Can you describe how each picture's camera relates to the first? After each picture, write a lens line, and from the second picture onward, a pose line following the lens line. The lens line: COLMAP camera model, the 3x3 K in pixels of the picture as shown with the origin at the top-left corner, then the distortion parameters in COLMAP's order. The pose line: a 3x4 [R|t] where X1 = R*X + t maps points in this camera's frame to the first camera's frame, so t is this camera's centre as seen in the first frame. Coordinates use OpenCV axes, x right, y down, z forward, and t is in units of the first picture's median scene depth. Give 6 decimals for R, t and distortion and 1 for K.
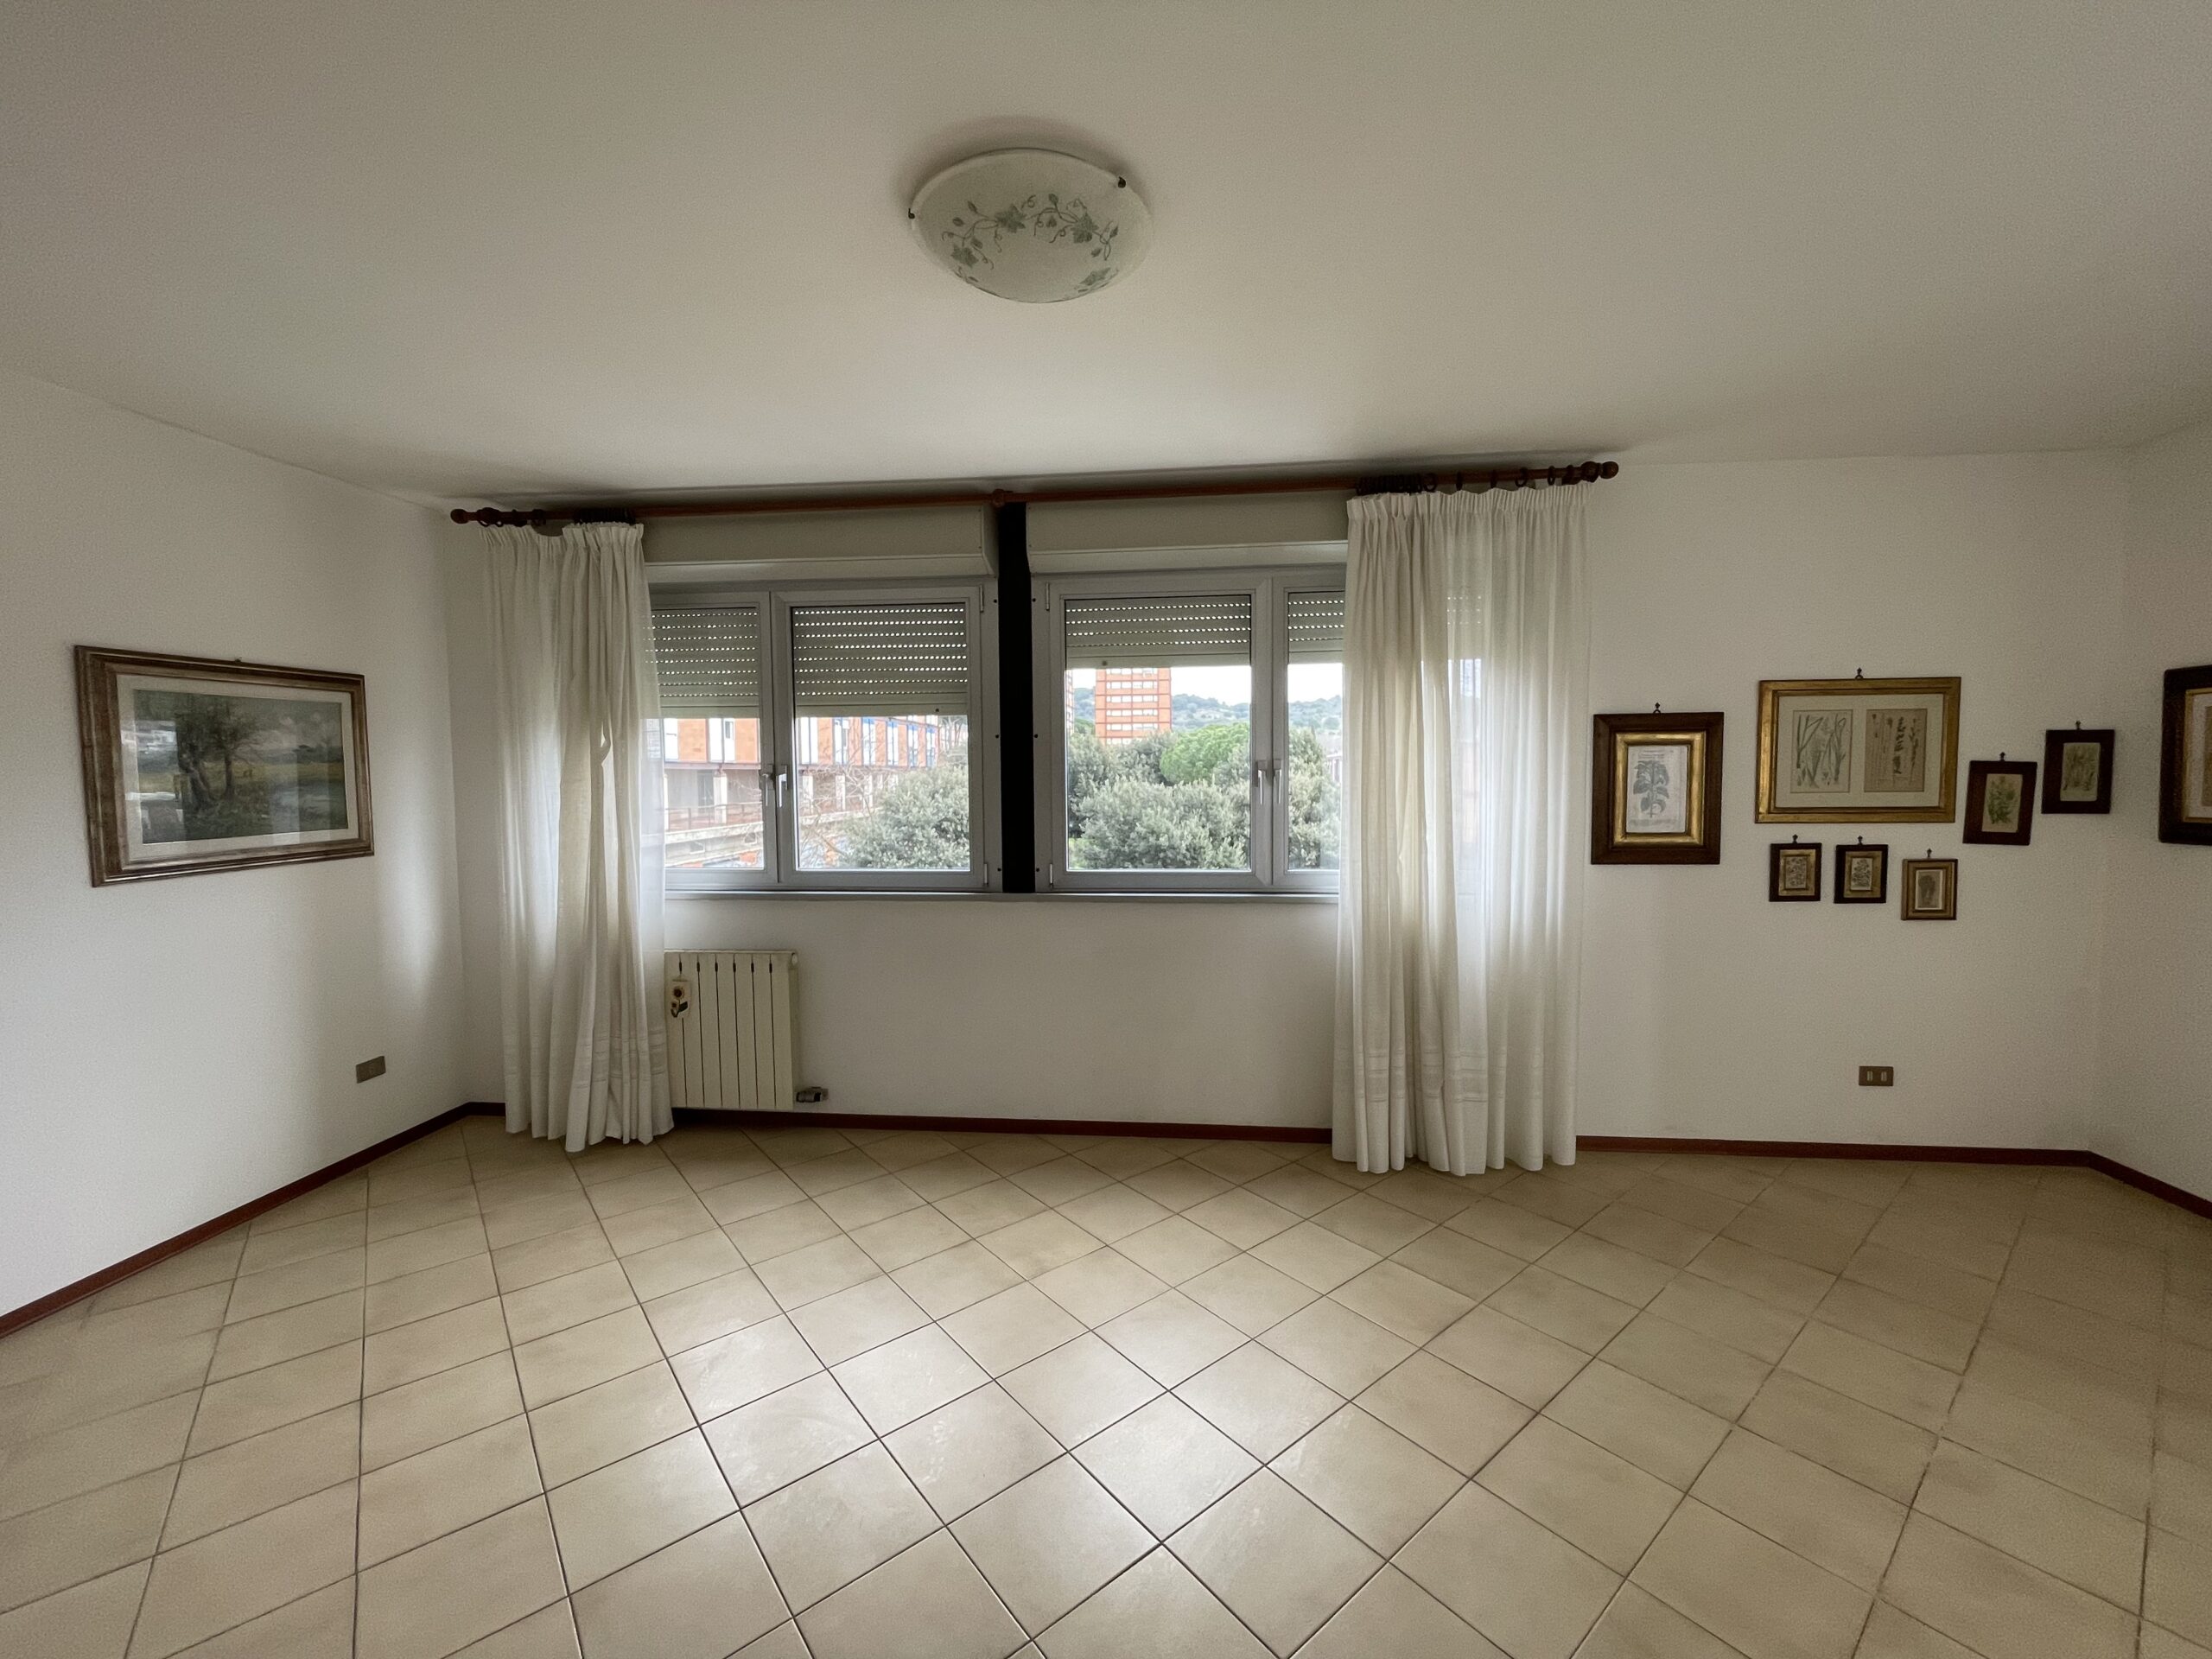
lens RADIAL K [[891.6, 0, 1106.0], [0, 891.6, 829.5], [0, 0, 1]] dist [-0.000568, 0.000224]
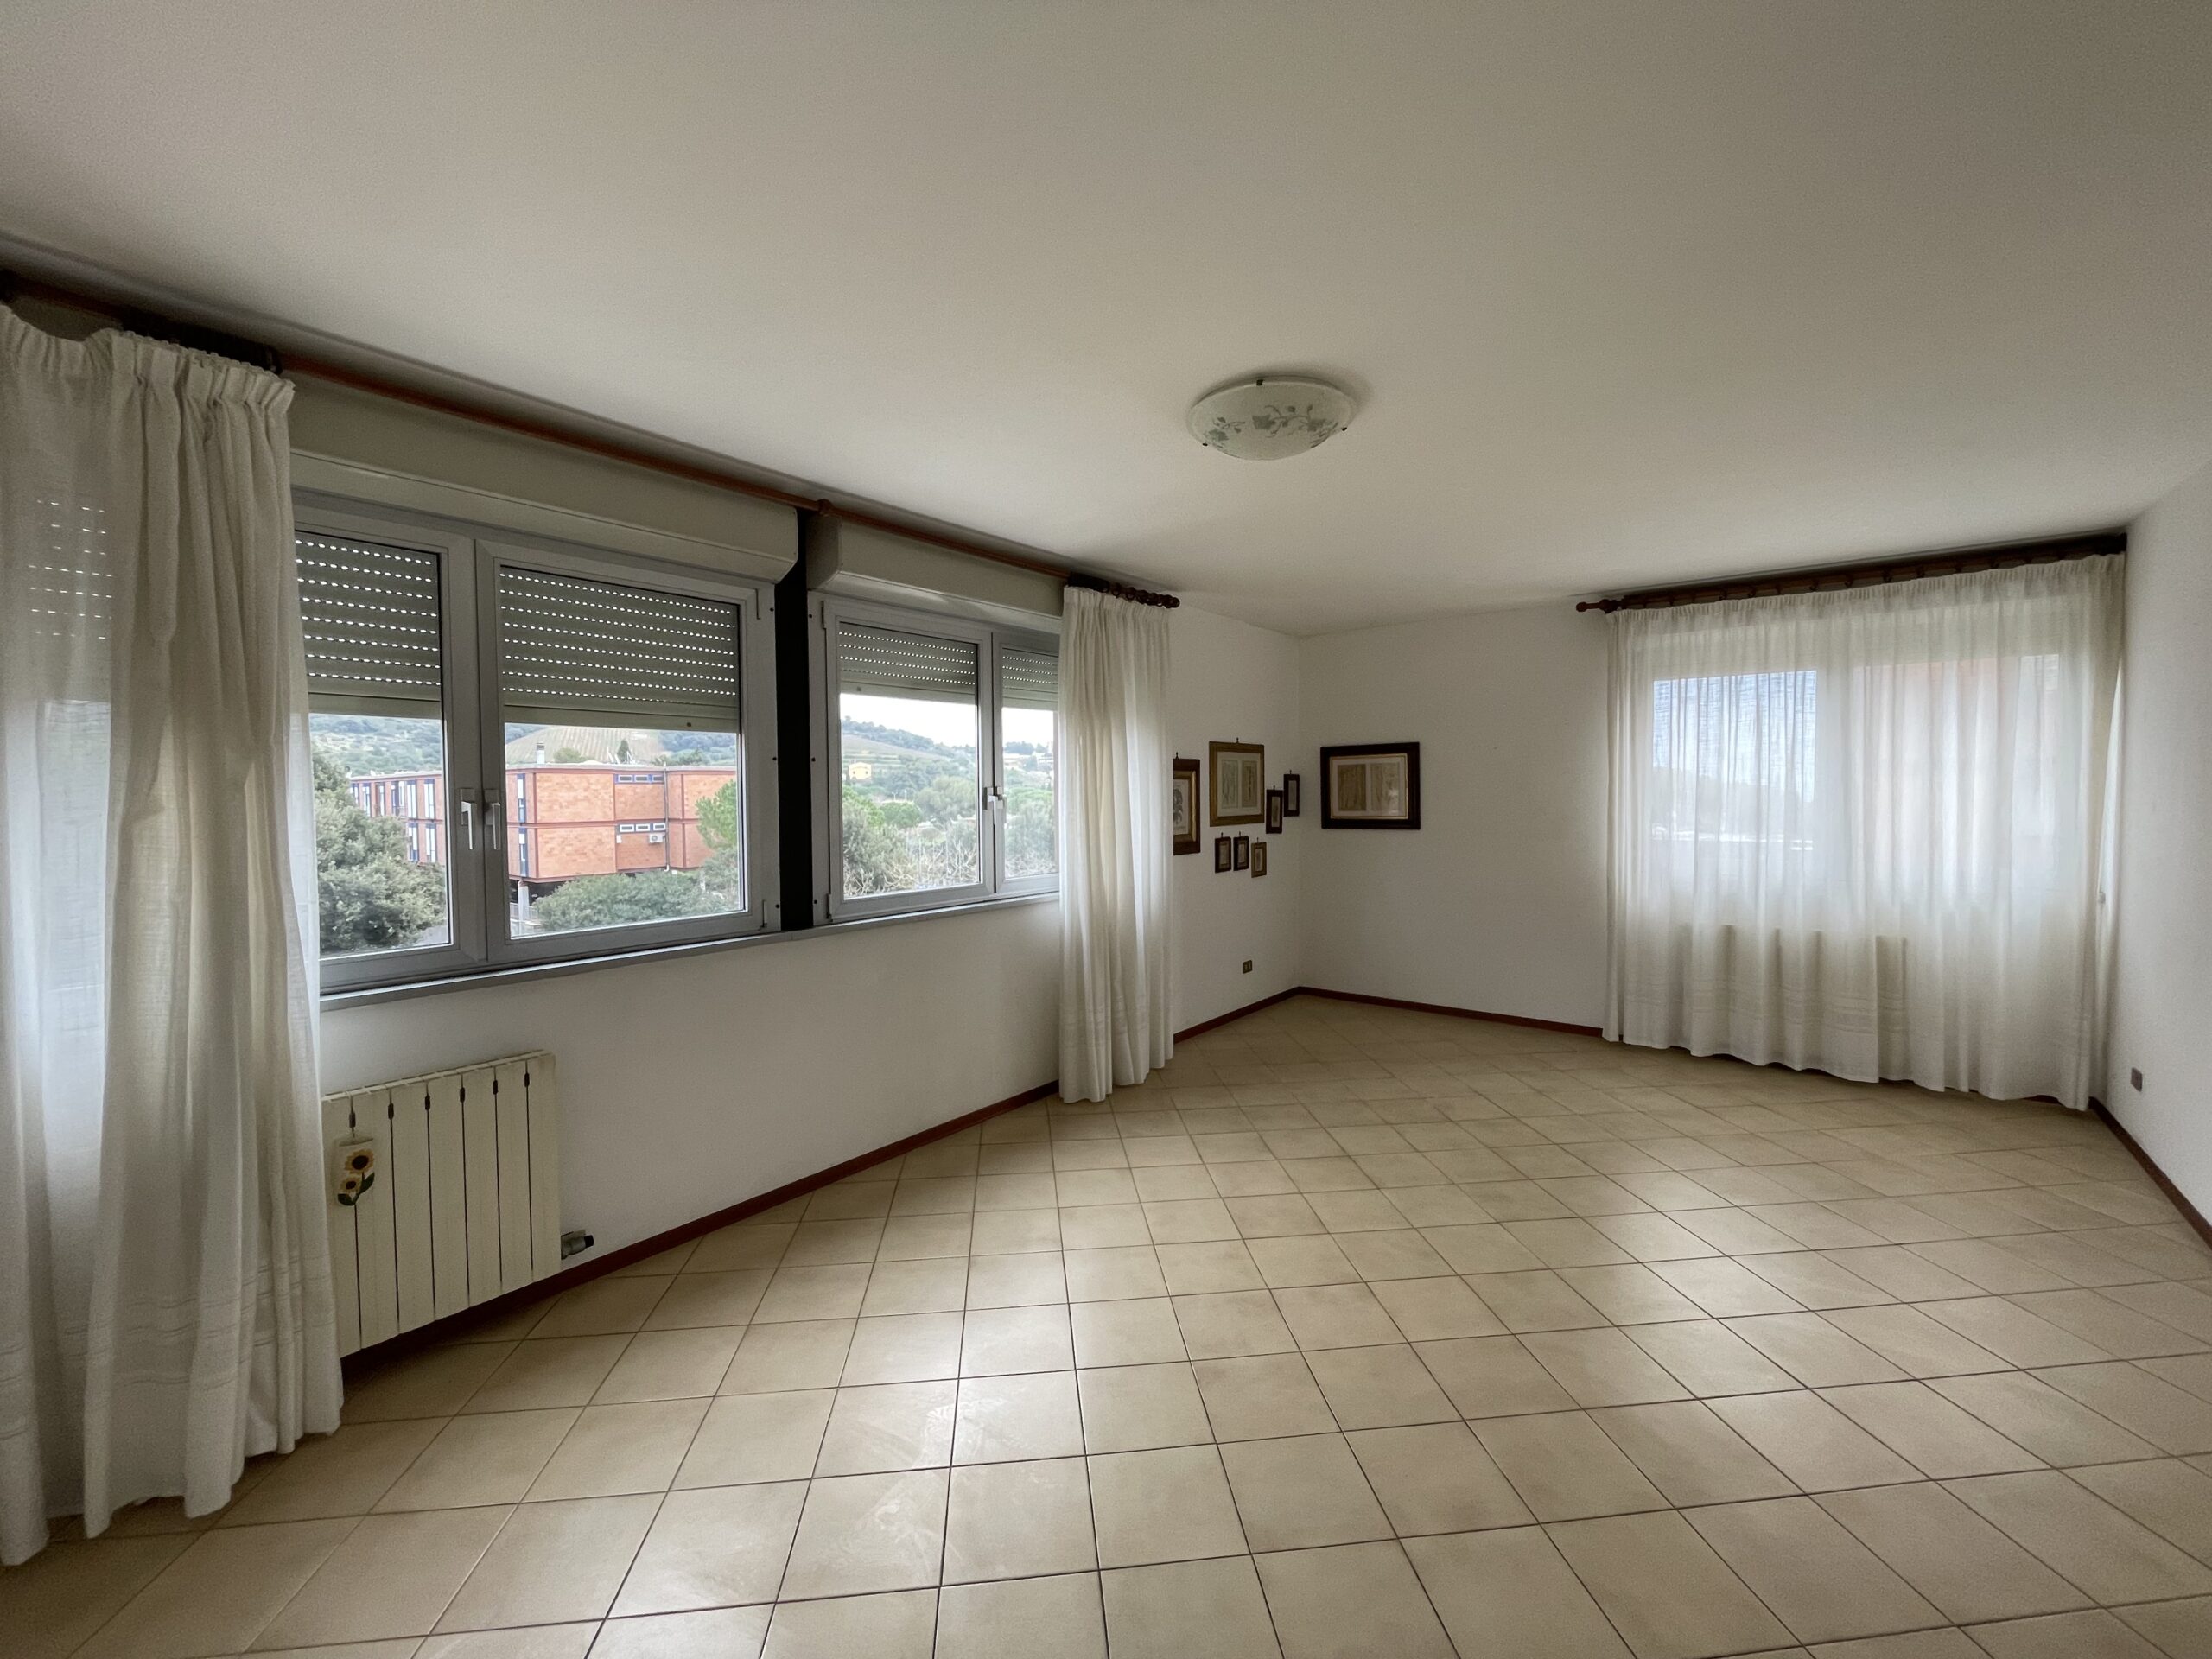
lens RADIAL K [[891.6, 0, 1106.0], [0, 891.6, 829.5], [0, 0, 1]] dist [-0.000568, 0.000224]
pose [[0.545887, -0.033552, 0.837187, -0.739054], [0.059749, 0.998213, 0.001046, -0.014493], [-0.835726, 0.049450, 0.546916, 0.240257]]
